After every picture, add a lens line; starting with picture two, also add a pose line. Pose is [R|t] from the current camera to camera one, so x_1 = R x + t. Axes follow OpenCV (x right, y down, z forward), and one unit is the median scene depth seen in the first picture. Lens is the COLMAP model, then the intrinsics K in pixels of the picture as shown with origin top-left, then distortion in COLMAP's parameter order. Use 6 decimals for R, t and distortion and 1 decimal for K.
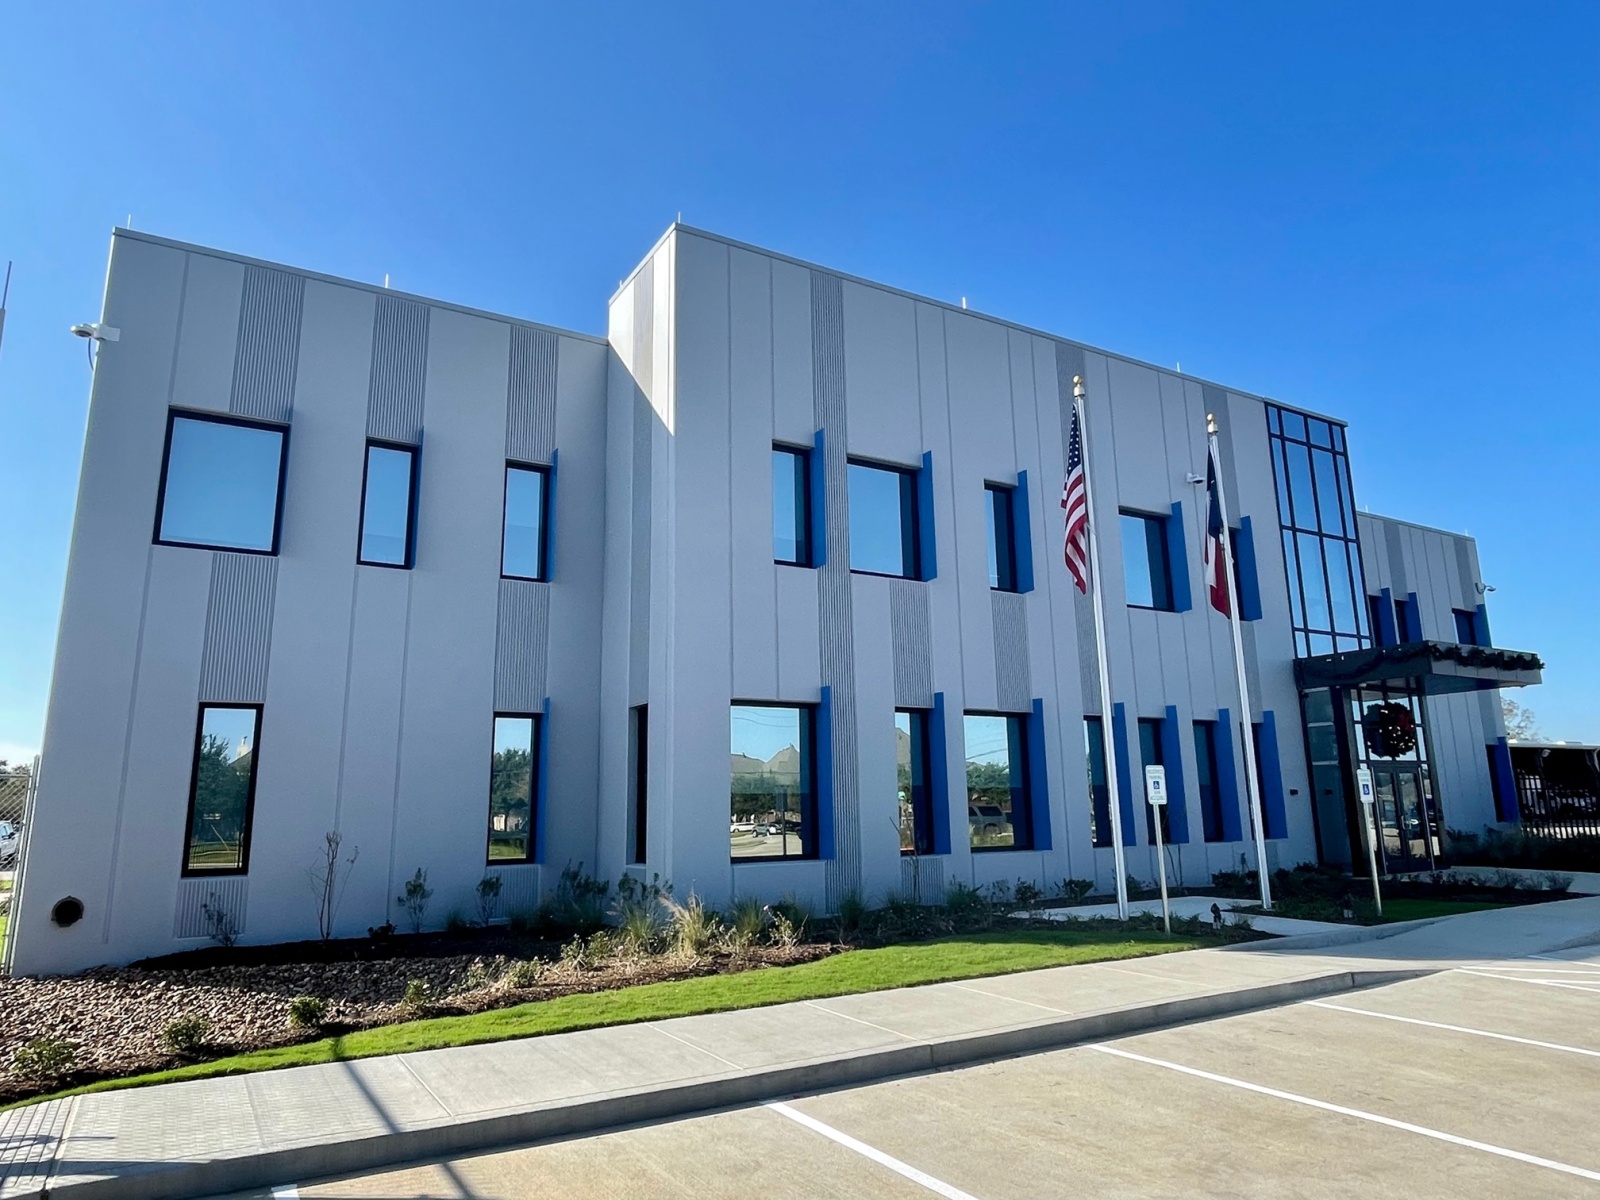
lens RADIAL K [[1008.1, 0, 800.0], [0, 1008.1, 600.0], [0, 0, 1]] dist [0.029074, -0.058082]
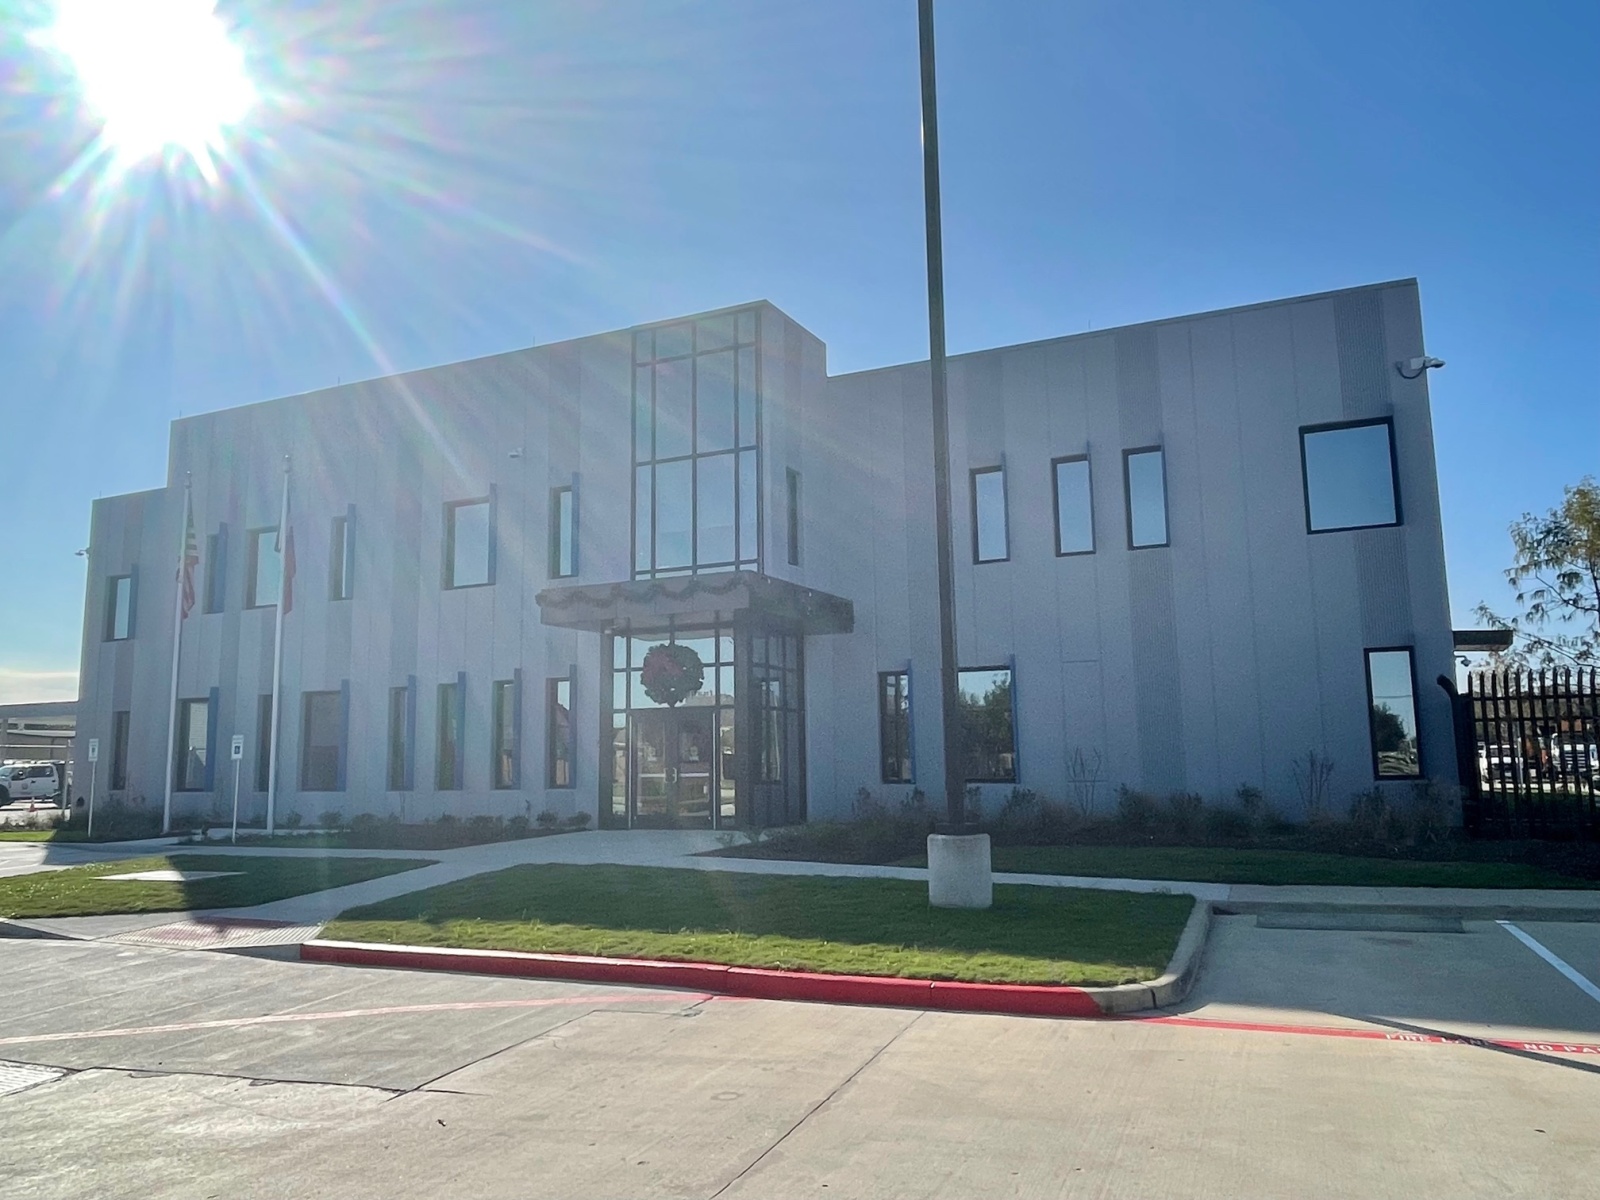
lens RADIAL K [[1070.3, 0, 801.0], [0, 1070.3, 594.1], [0, 0, 1]] dist [0.005420, 0.000437]
pose [[0.586768, -0.112786, -0.801862, 1.970146], [0.172217, 0.984979, -0.012522, 0.125155], [0.791230, -0.130747, 0.597378, 0.733629]]
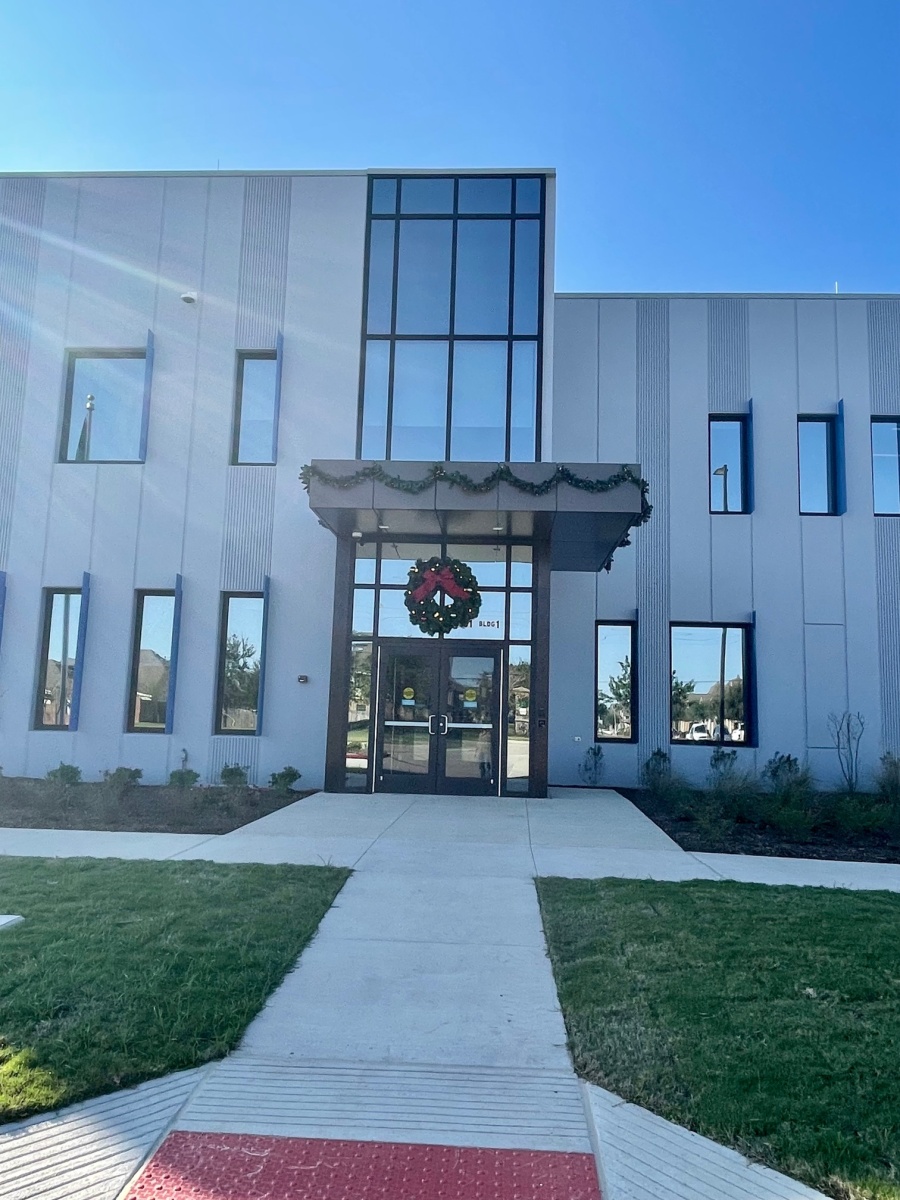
lens RADIAL K [[873.0, 0, 451.9], [0, 873.0, 601.6], [0, 0, 1]] dist [0.042888, -0.085662]
pose [[0.837630, -0.031061, -0.545354, 1.278083], [0.067314, 0.996642, 0.046627, 0.144176], [0.542074, -0.075766, 0.836908, 0.678174]]
